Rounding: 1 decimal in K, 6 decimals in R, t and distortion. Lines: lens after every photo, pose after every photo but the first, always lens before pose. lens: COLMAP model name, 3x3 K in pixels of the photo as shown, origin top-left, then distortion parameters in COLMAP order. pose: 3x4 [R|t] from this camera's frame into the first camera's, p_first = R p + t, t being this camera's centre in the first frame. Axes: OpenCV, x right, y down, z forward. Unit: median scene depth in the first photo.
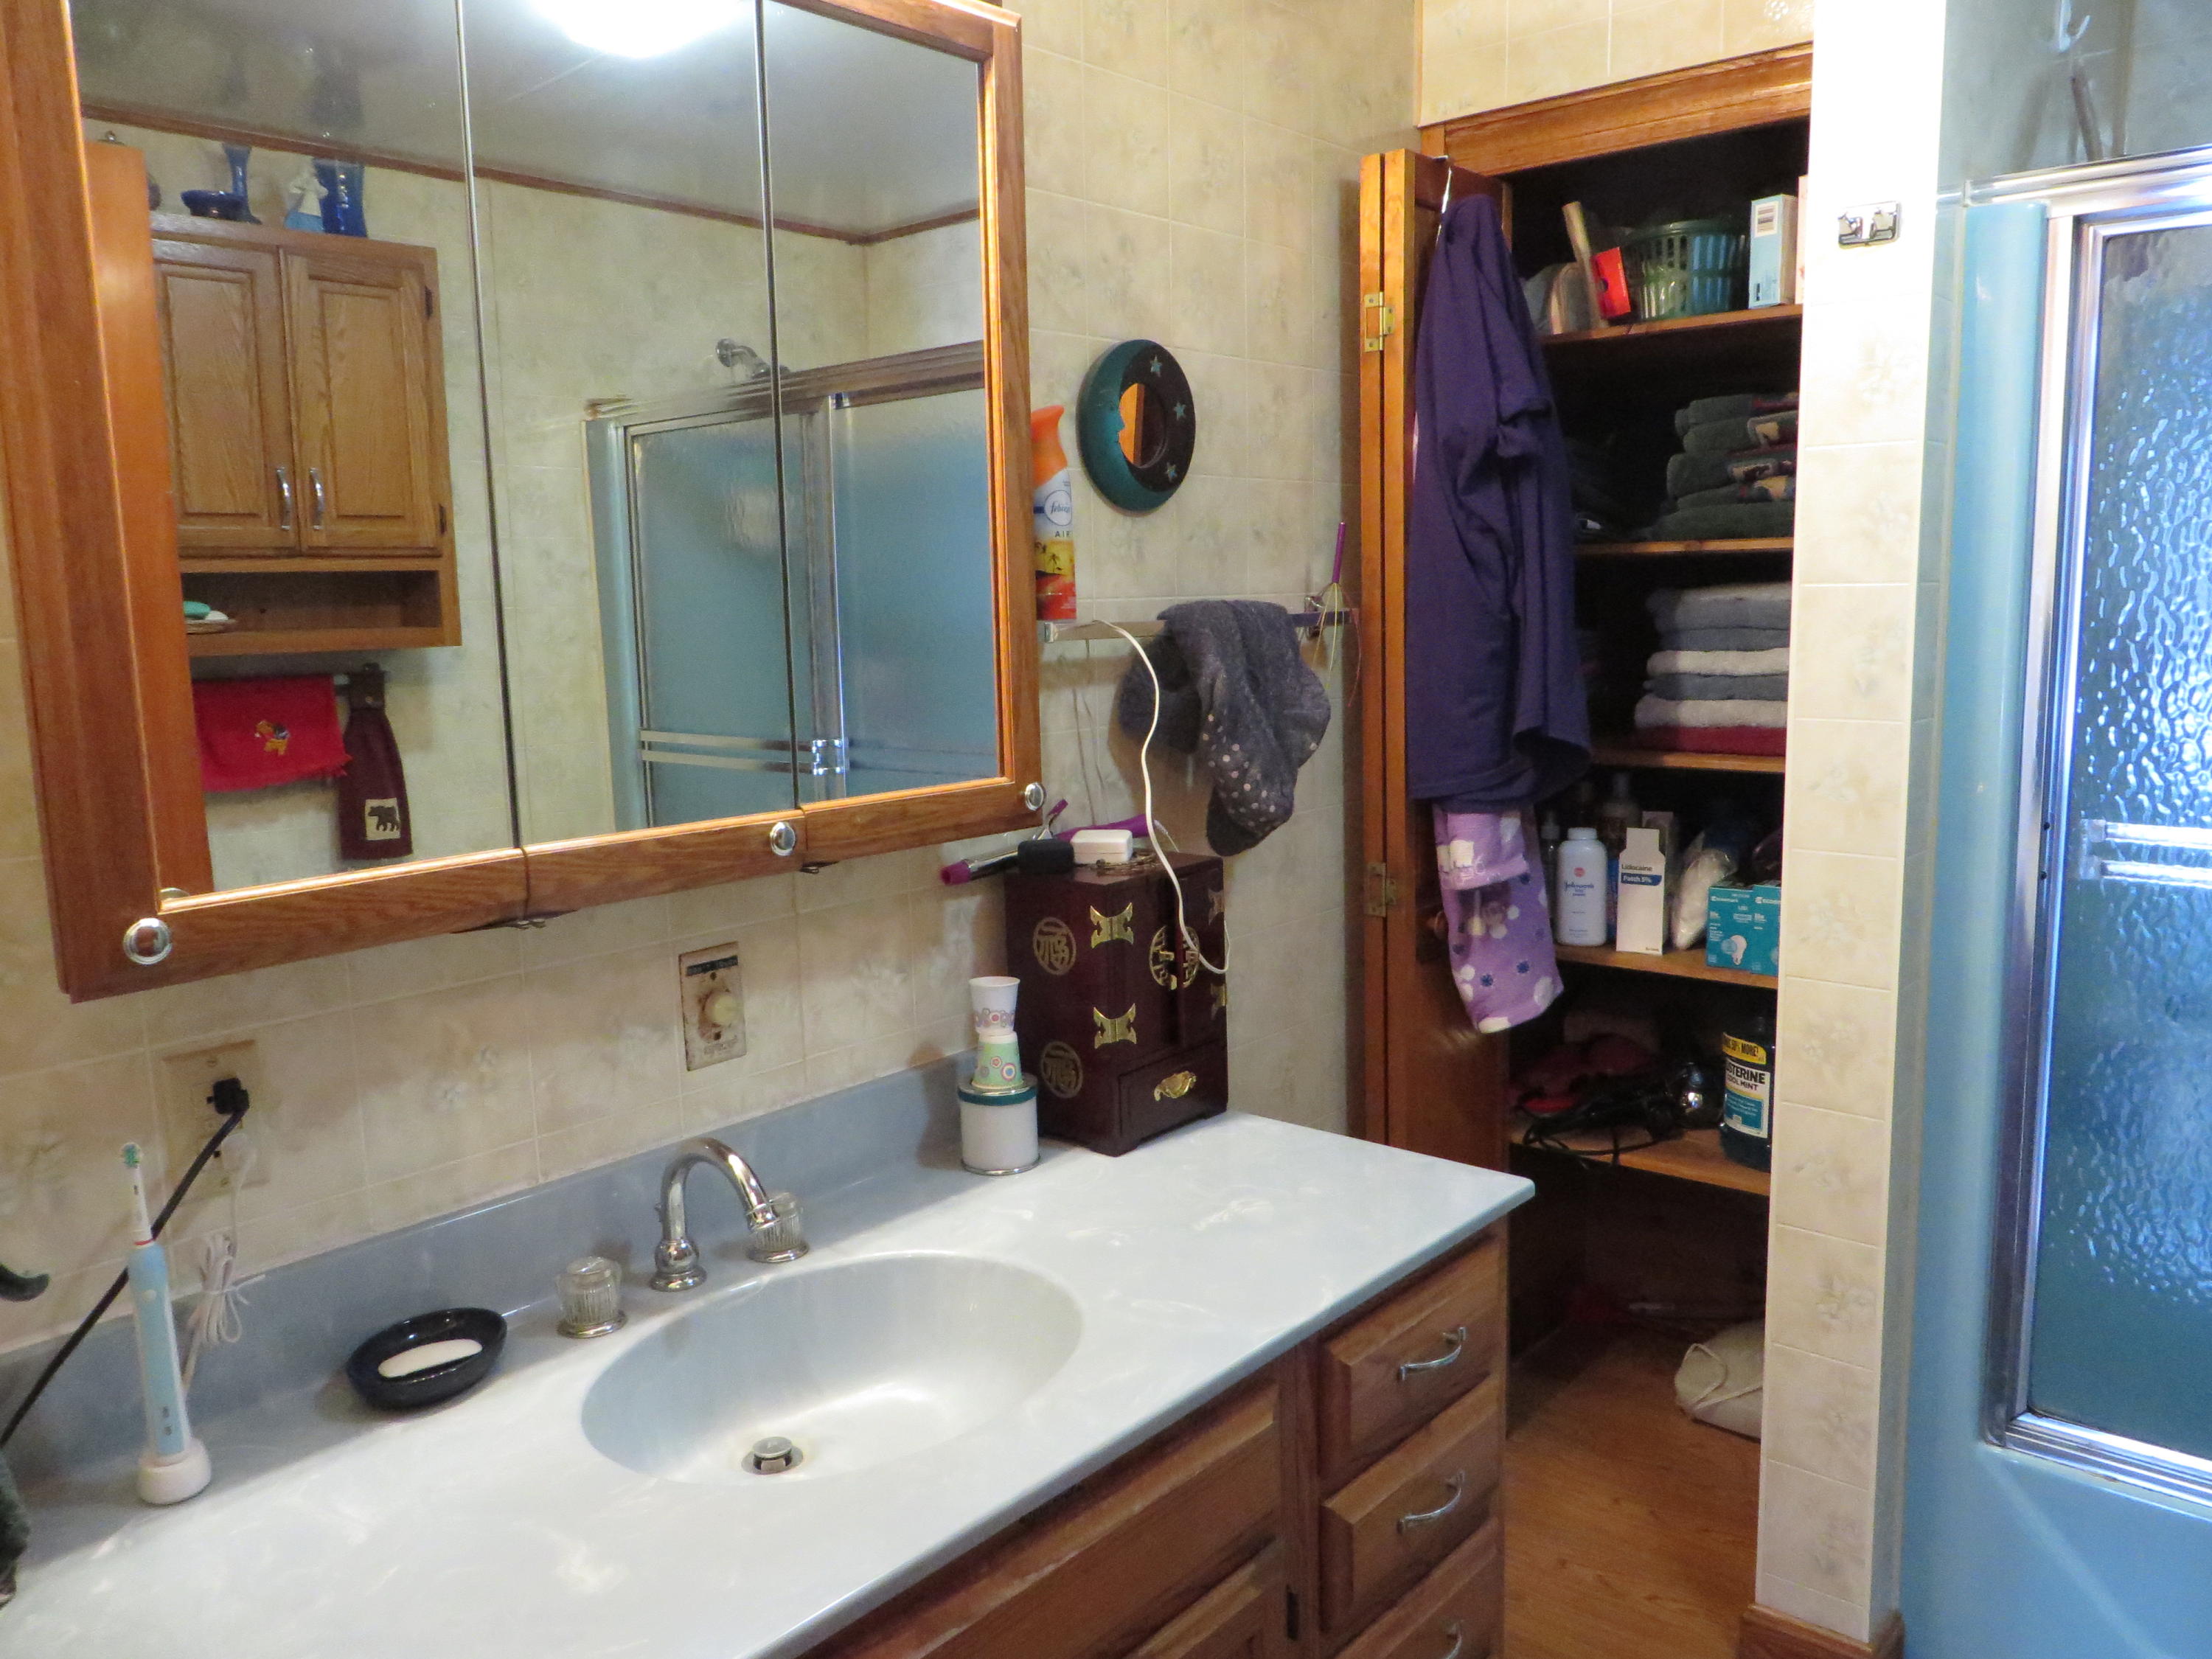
lens RADIAL K [[1651.0, 0, 1099.2], [0, 1651.0, 818.7], [0, 0, 1]] dist [-0.011886, -0.004522]
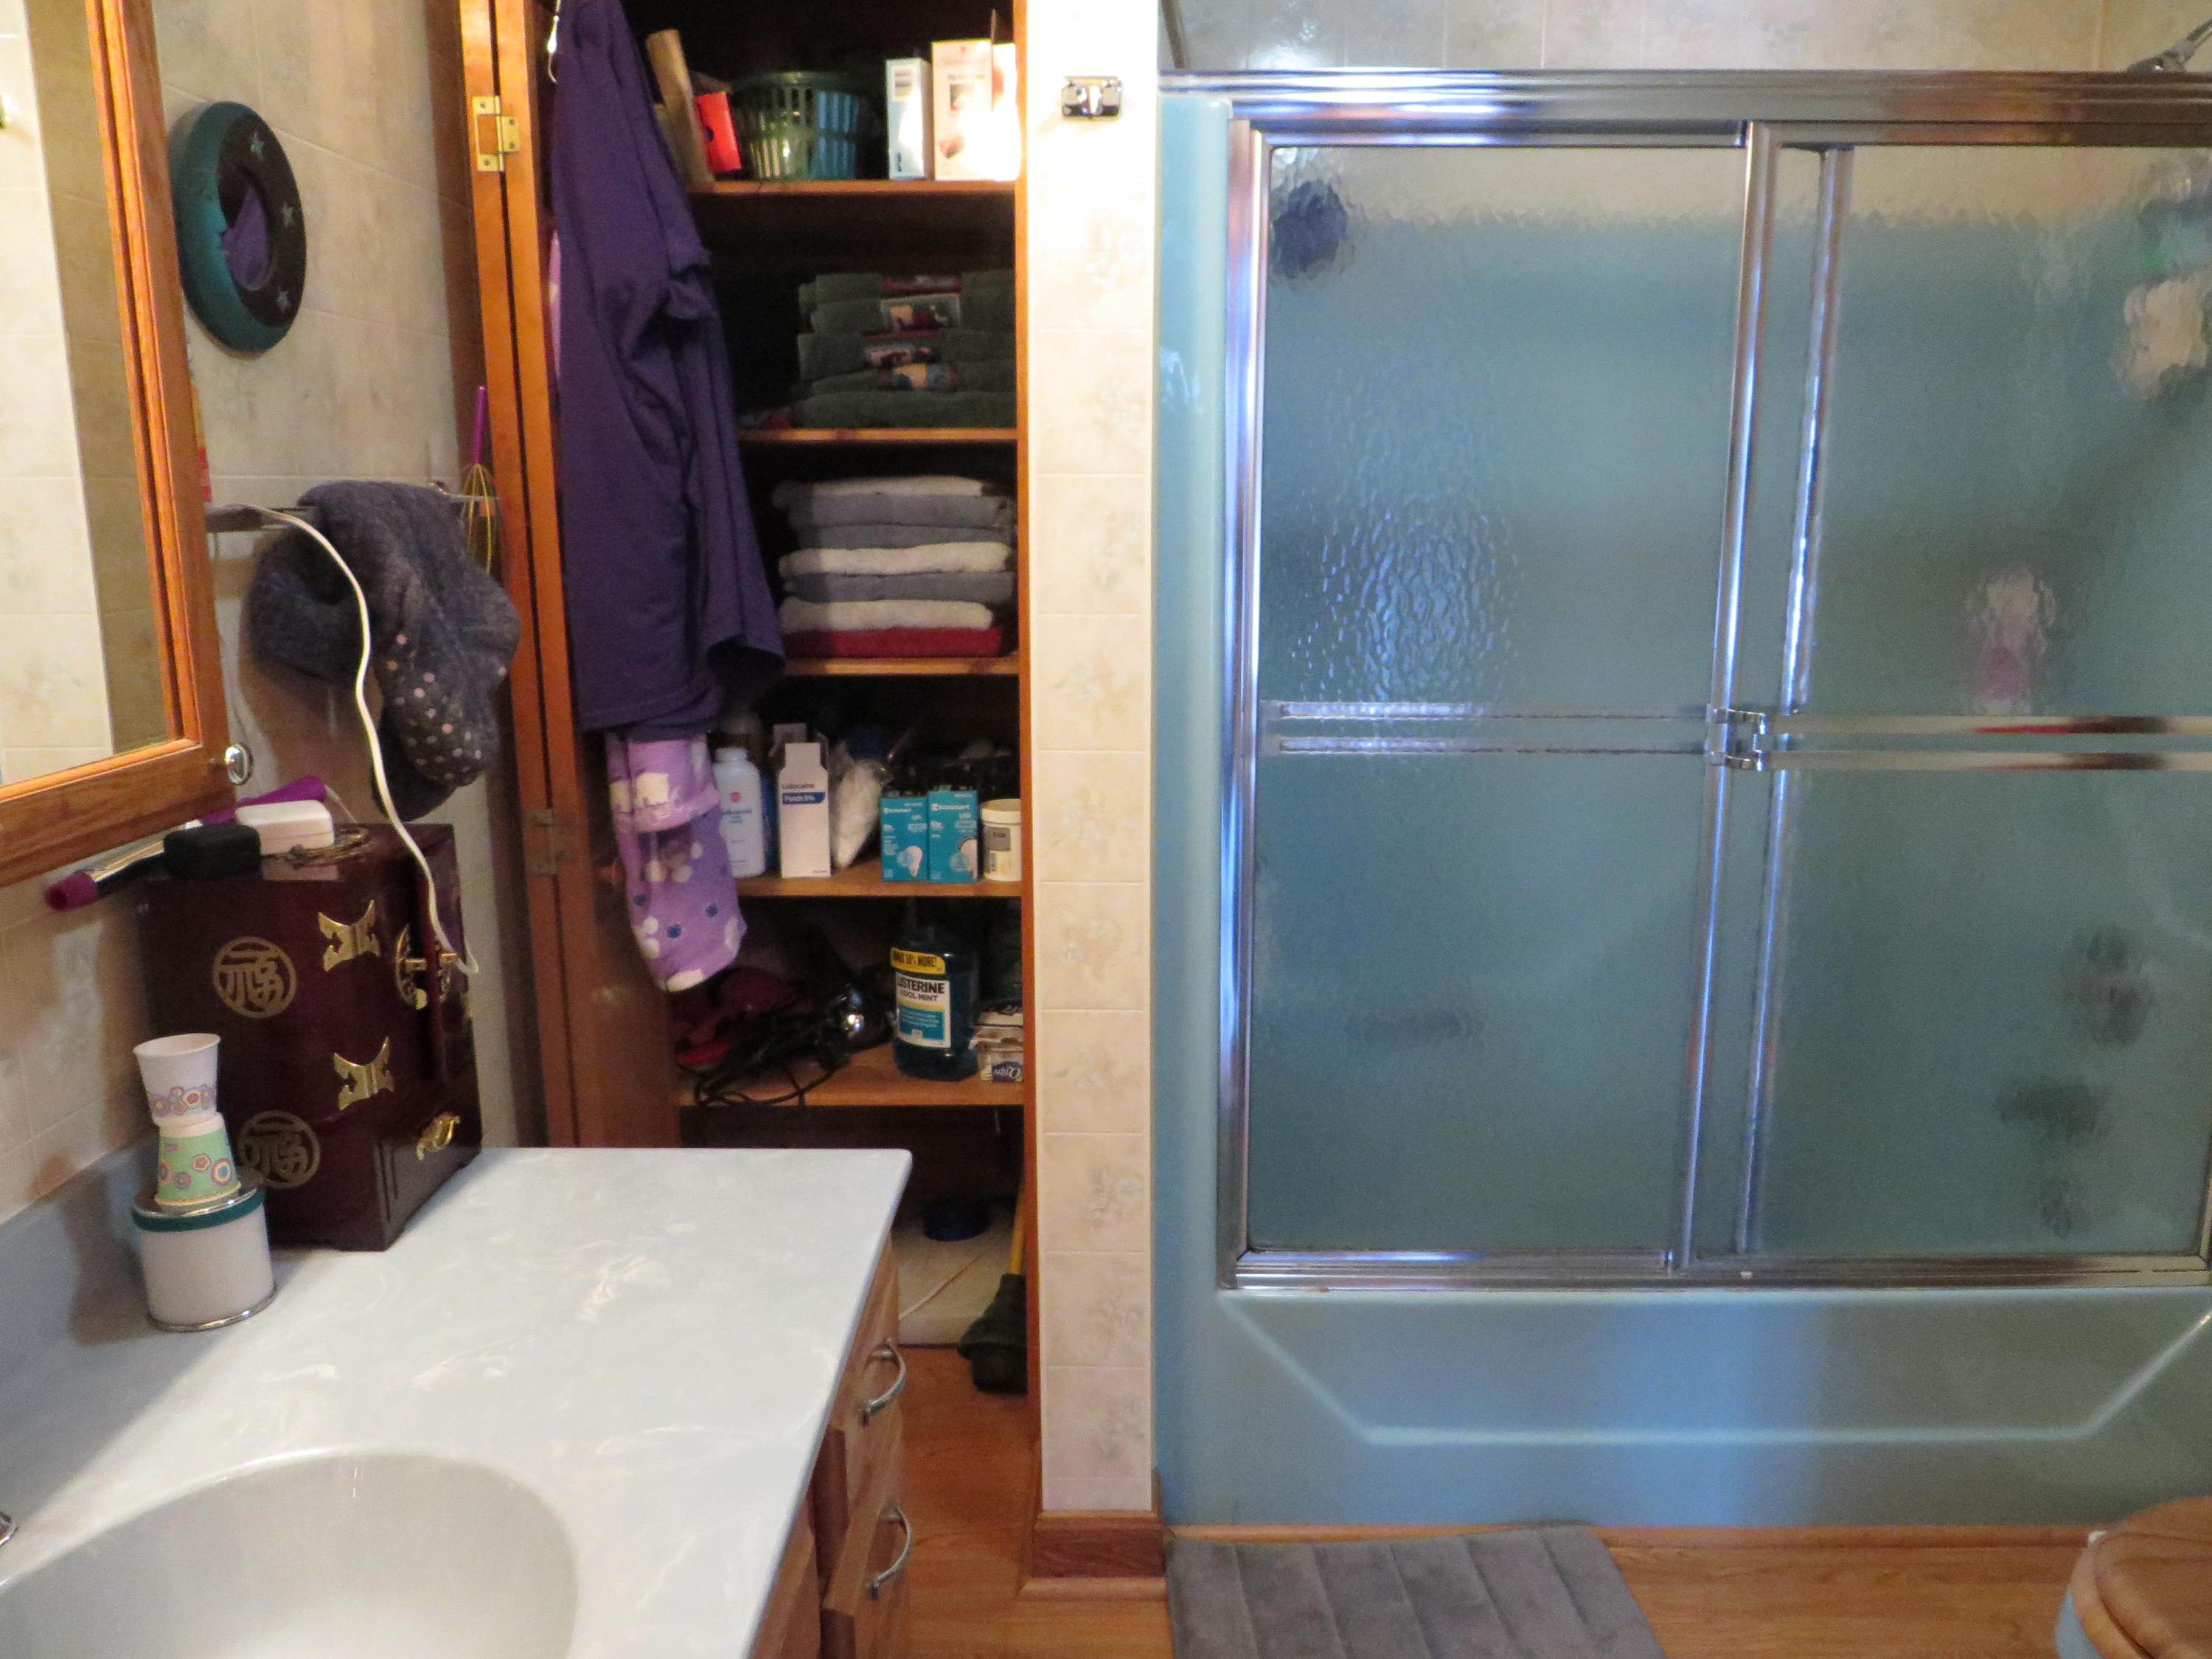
lens RADIAL K [[1671.5, 0, 1106.6], [0, 1671.5, 820.6], [0, 0, 1]] dist [-0.011690, 0.006372]
pose [[0.764862, -0.108086, 0.635062, -0.154290], [0.074762, 0.994056, 0.079144, -0.013622], [-0.639842, -0.013055, 0.768396, 0.190634]]
